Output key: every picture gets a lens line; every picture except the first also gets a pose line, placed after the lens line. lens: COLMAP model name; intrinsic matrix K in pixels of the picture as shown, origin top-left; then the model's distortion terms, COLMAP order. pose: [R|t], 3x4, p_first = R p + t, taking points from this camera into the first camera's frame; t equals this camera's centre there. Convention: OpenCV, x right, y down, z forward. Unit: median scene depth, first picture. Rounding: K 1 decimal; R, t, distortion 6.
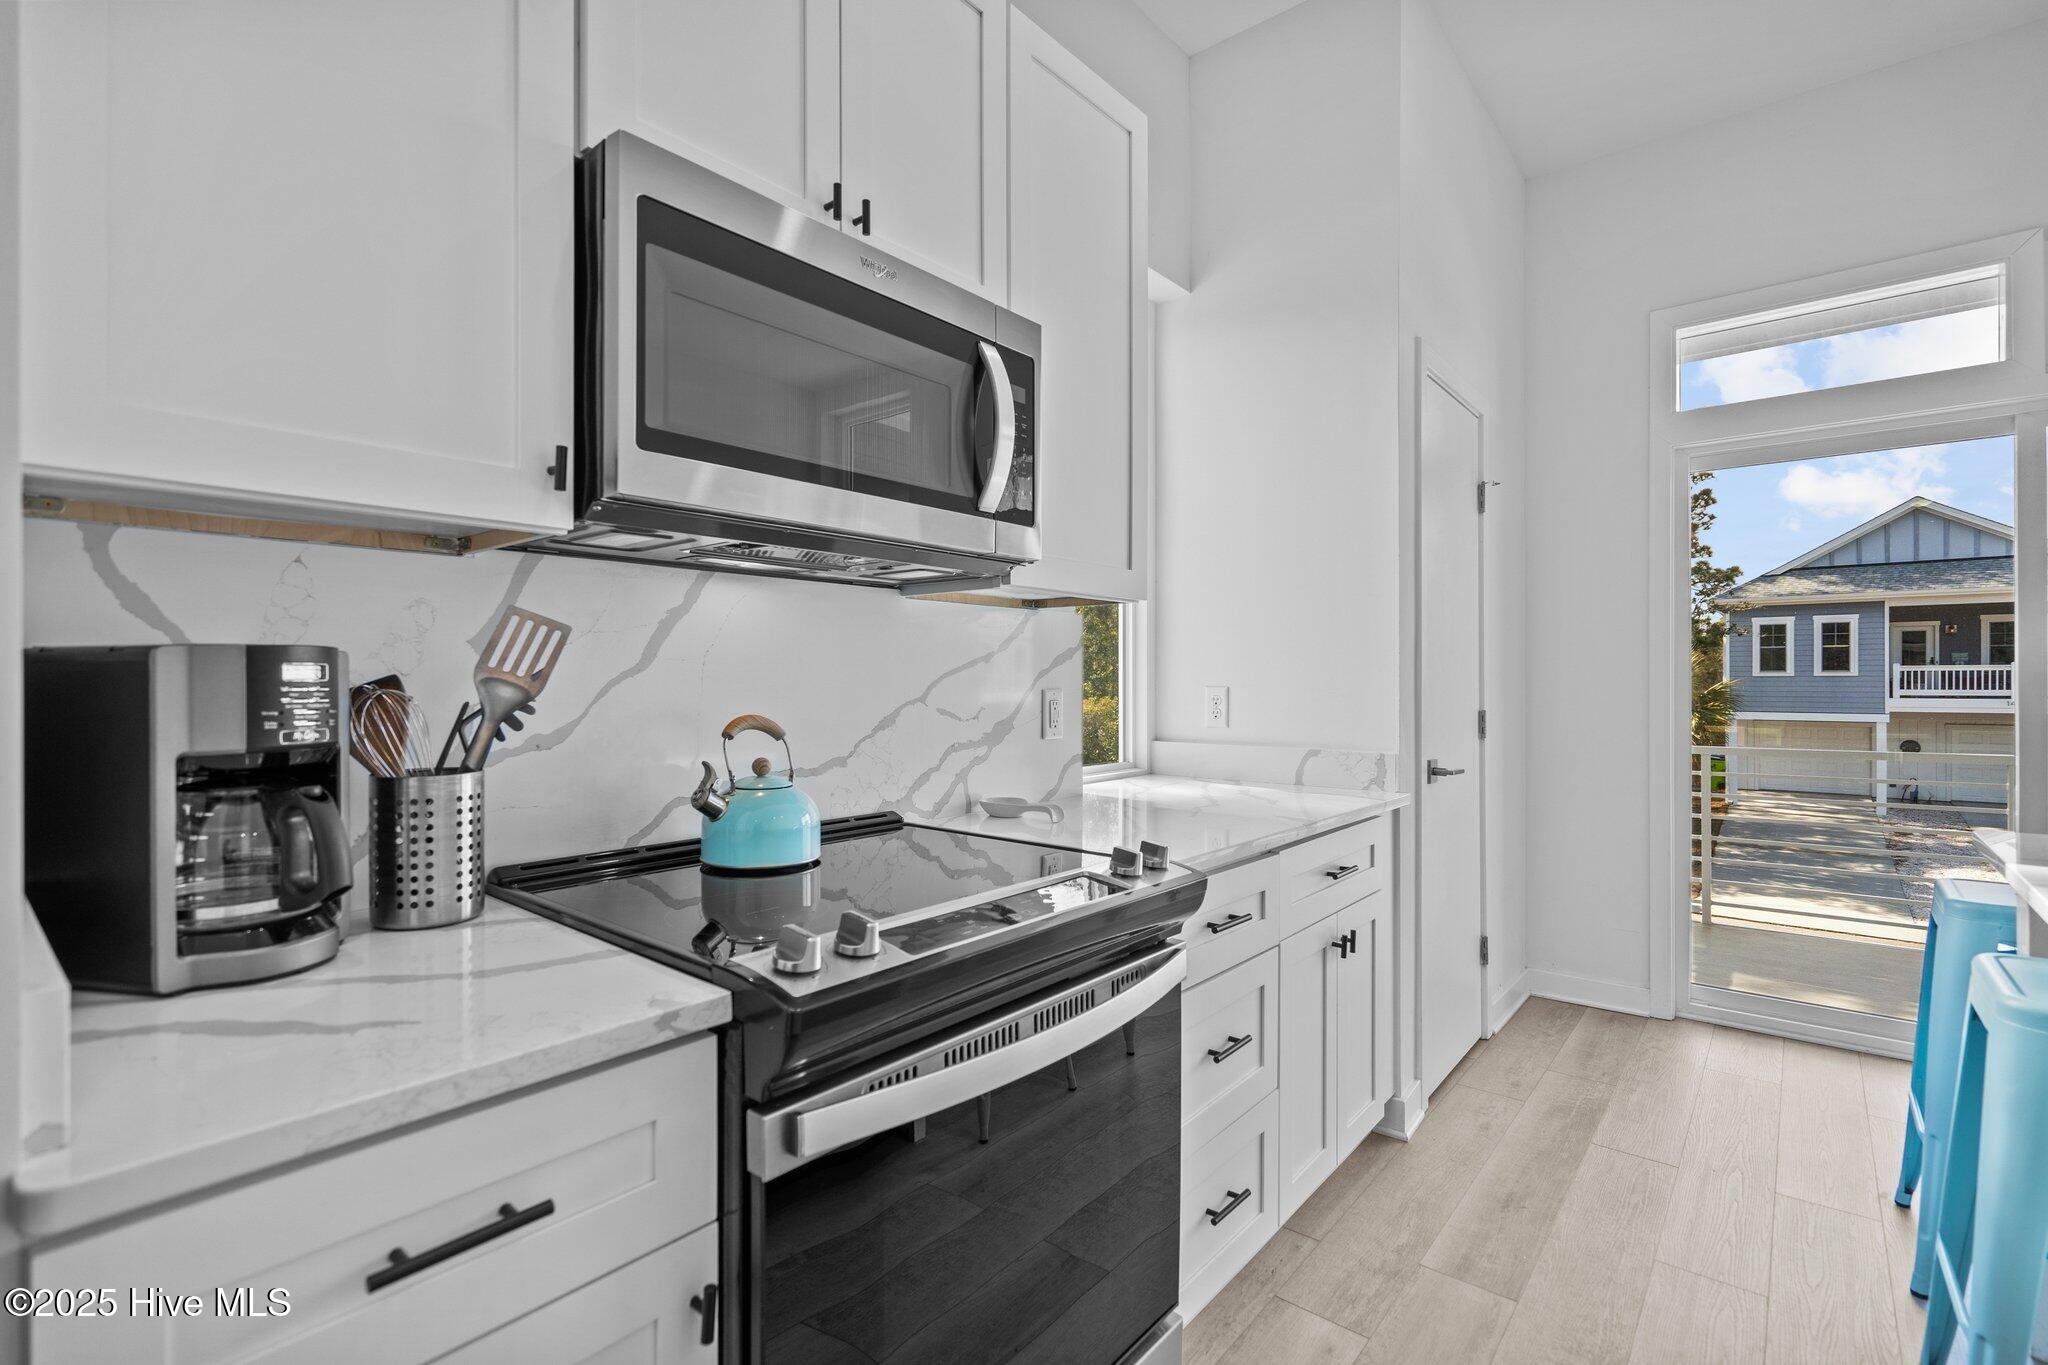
lens RADIAL K [[929.6, 0, 1024.0], [0, 929.6, 682.5], [0, 0, 1]] dist [-0.001778, 0.000167]
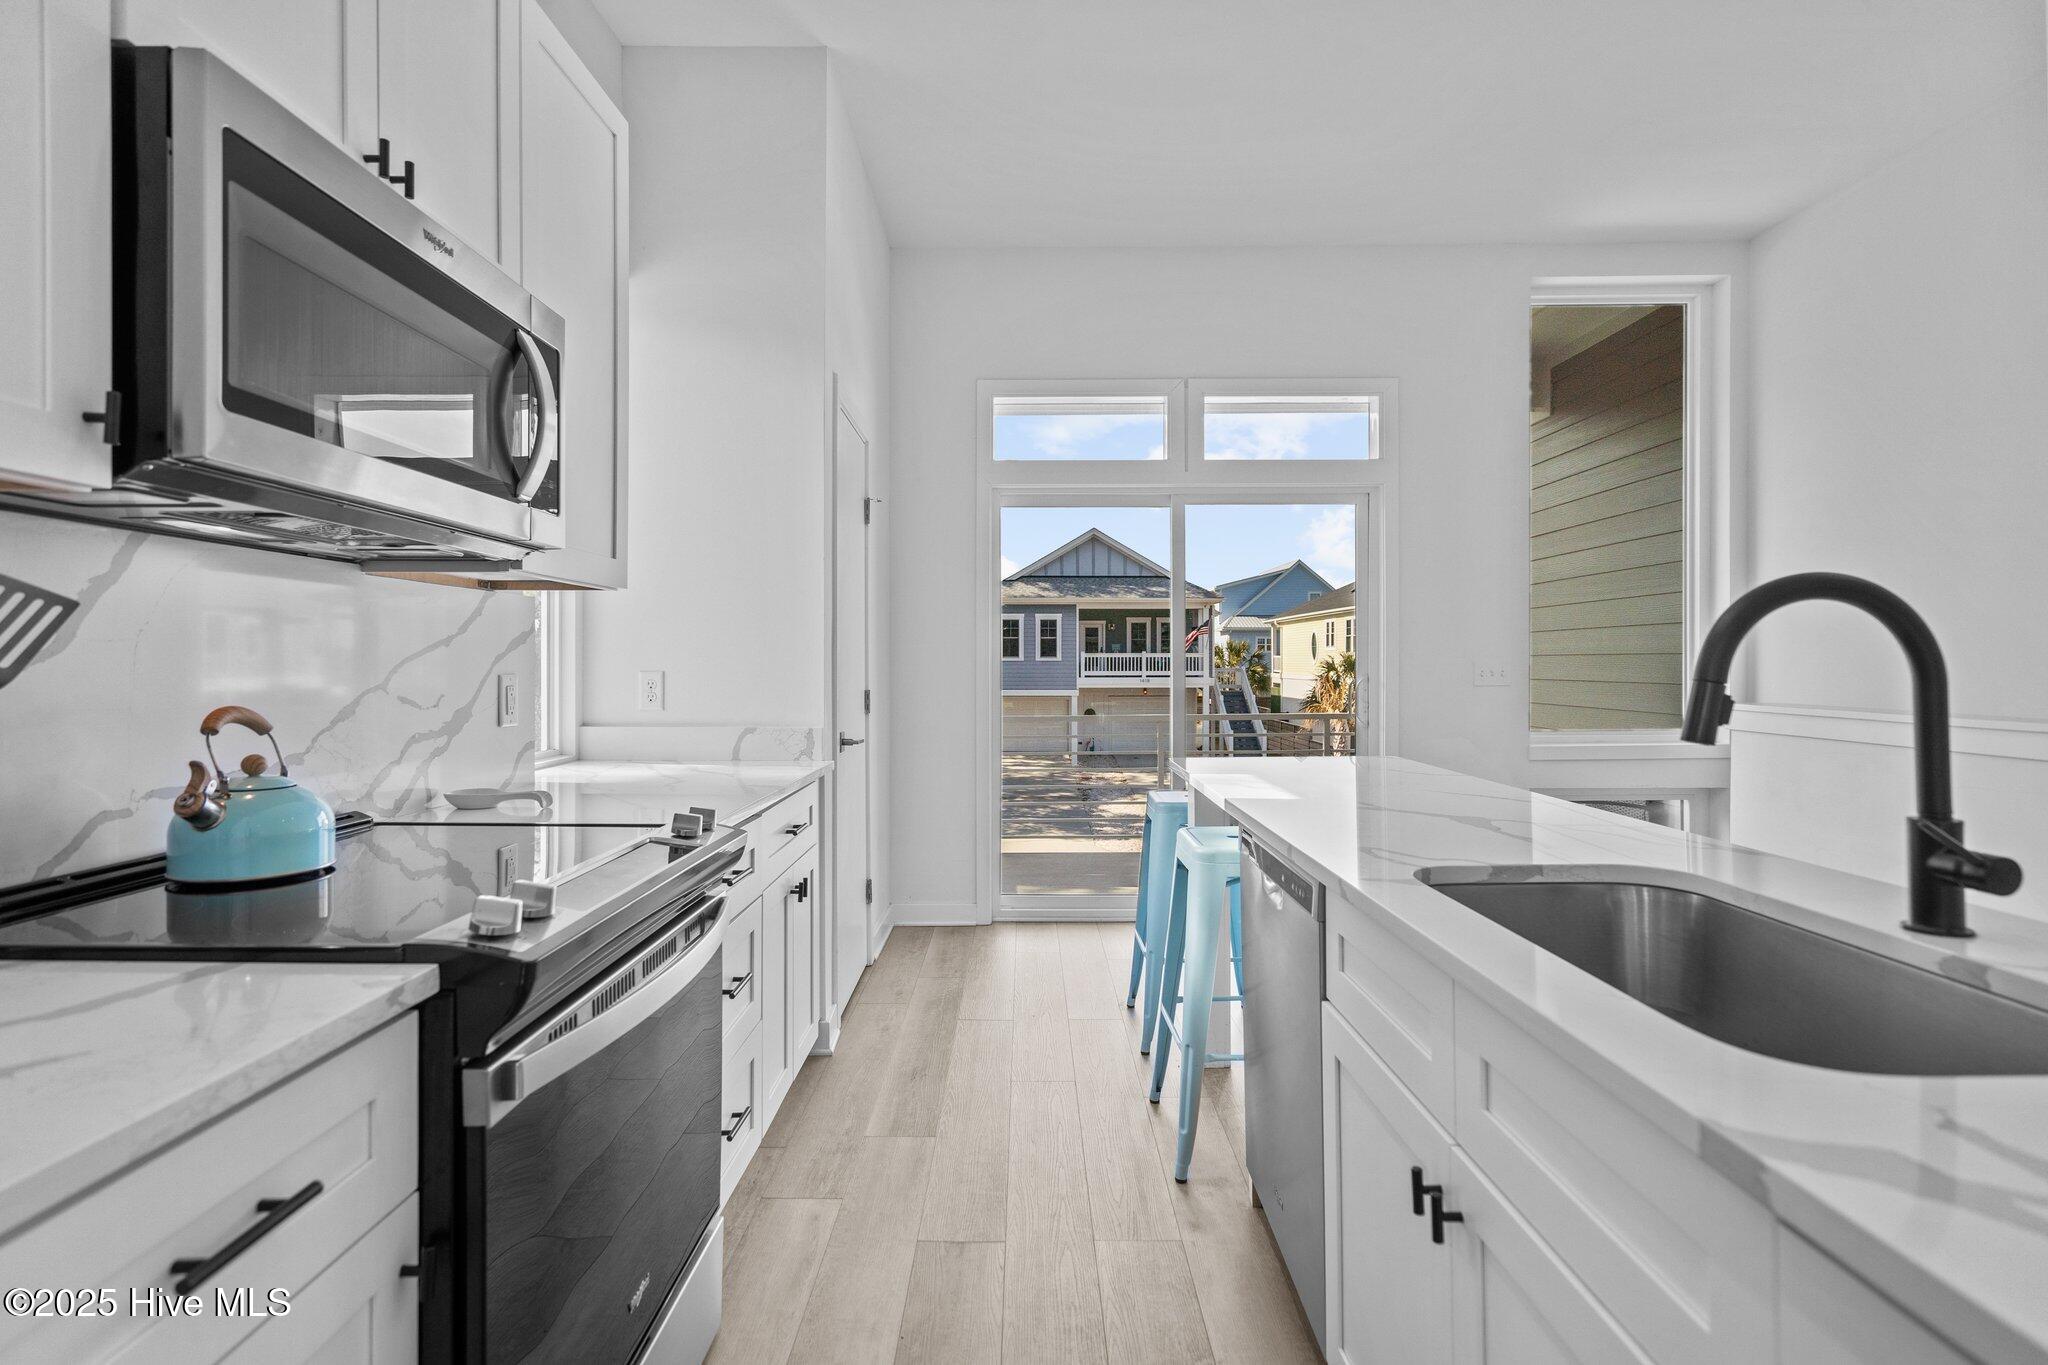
lens RADIAL K [[963.3, 0, 1018.7], [0, 963.3, 670.4], [0, 0, 1]] dist [-0.000372, 0.000288]
pose [[0.769229, -0.003064, 0.638966, -0.224739], [-0.000001, 0.999988, 0.004797, -0.001688], [-0.638973, -0.003691, 0.769220, -0.112215]]
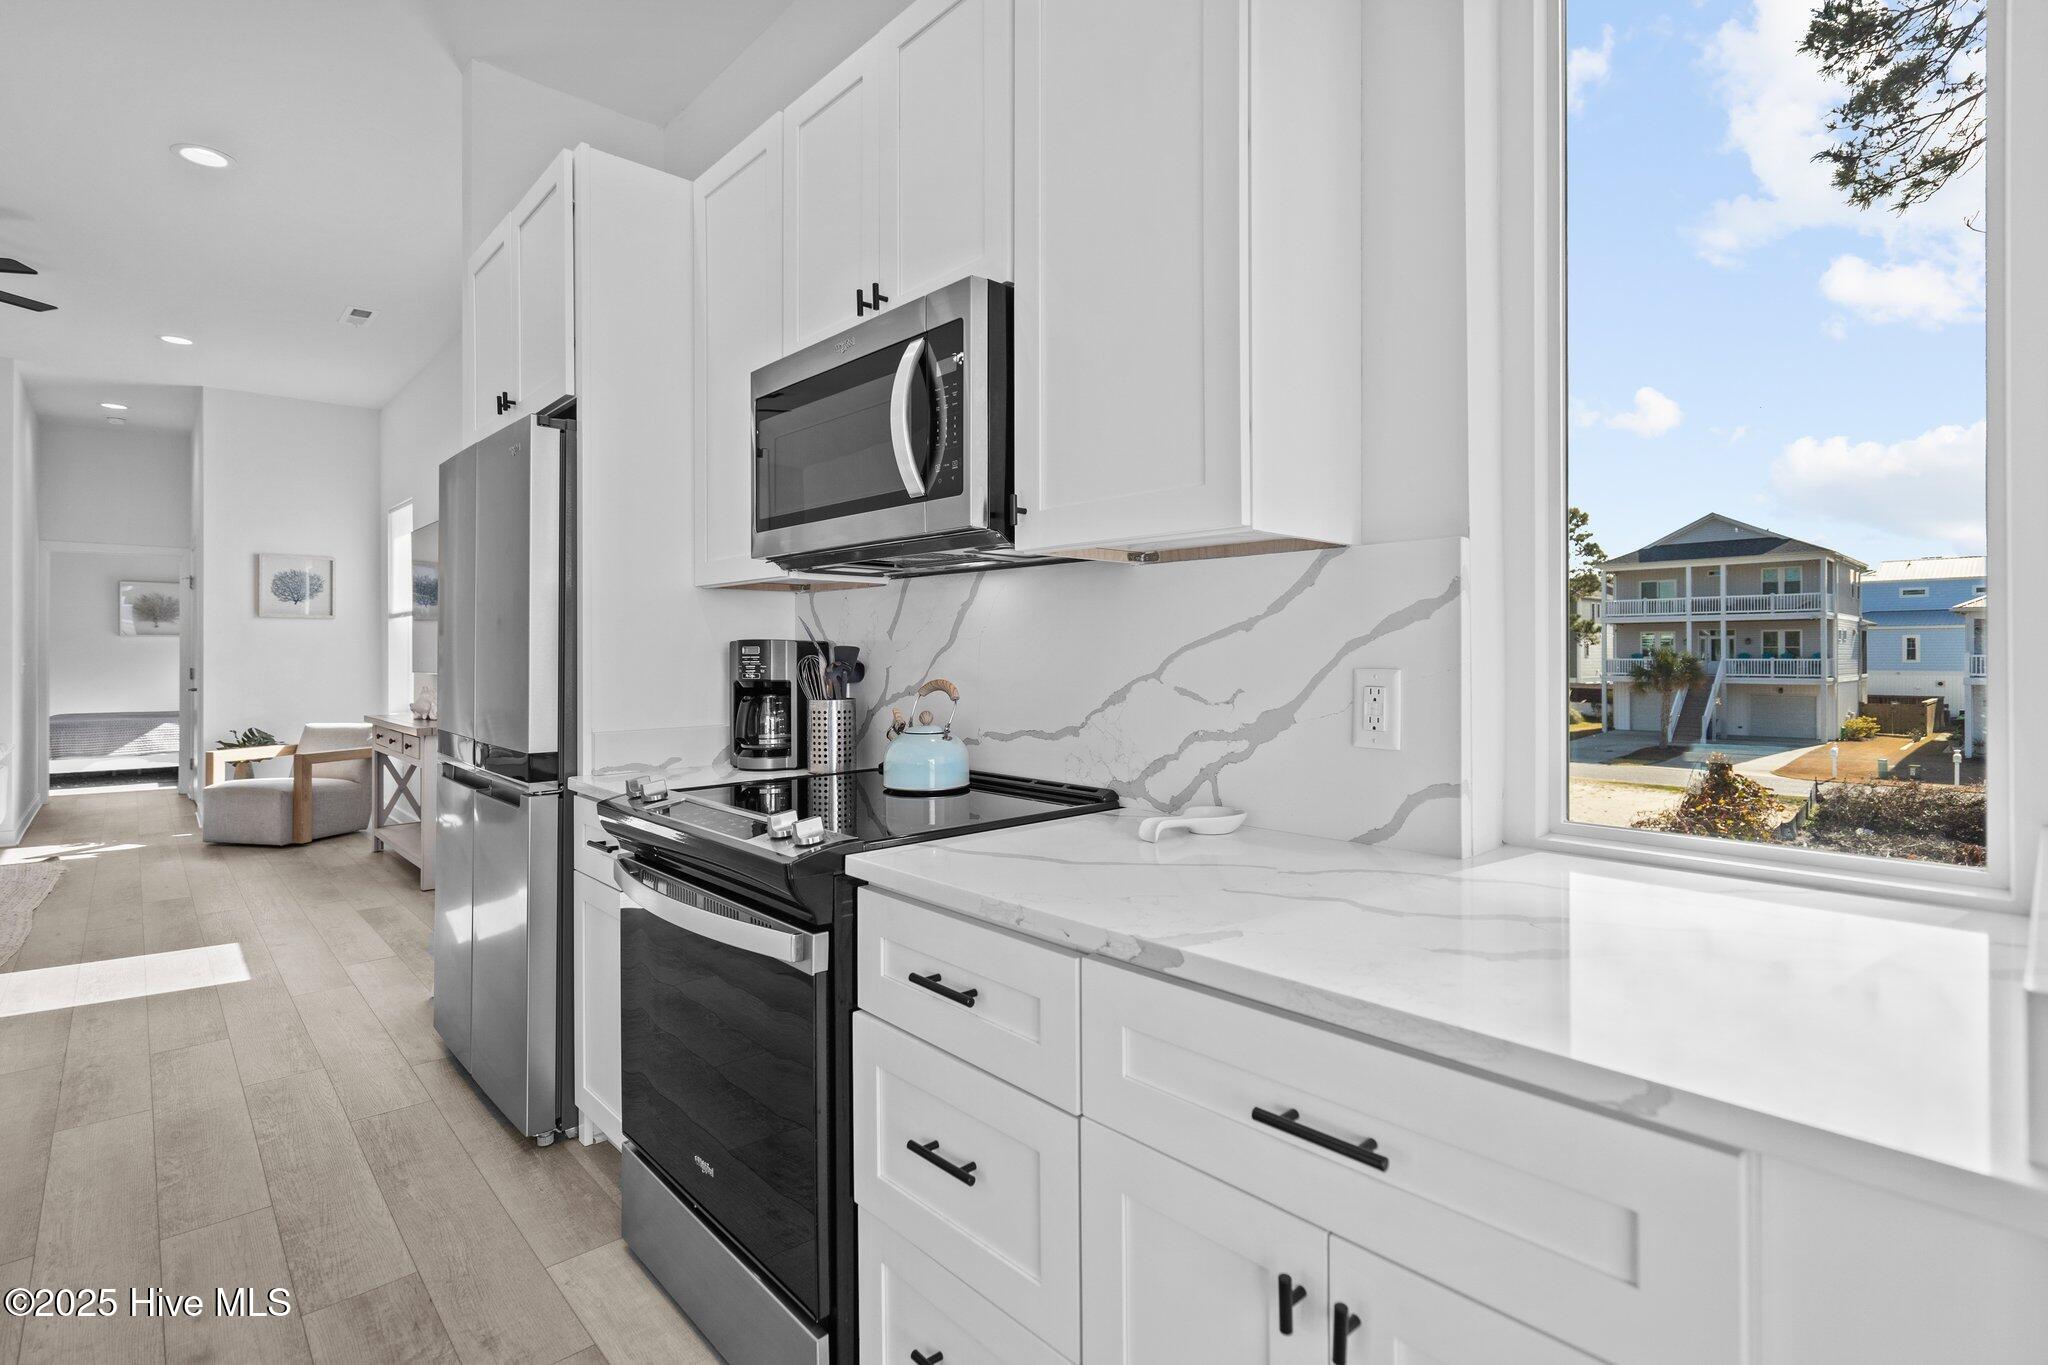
lens RADIAL K [[974.8, 0, 1006.4], [0, 974.8, 649.4], [0, 0, 1]] dist [0.000559, -0.000129]
pose [[-0.136785, -0.000370, -0.990601, 0.801992], [-0.001193, 0.999999, -0.000209, -0.005824], [0.990600, 0.001153, -0.136786, 0.953617]]
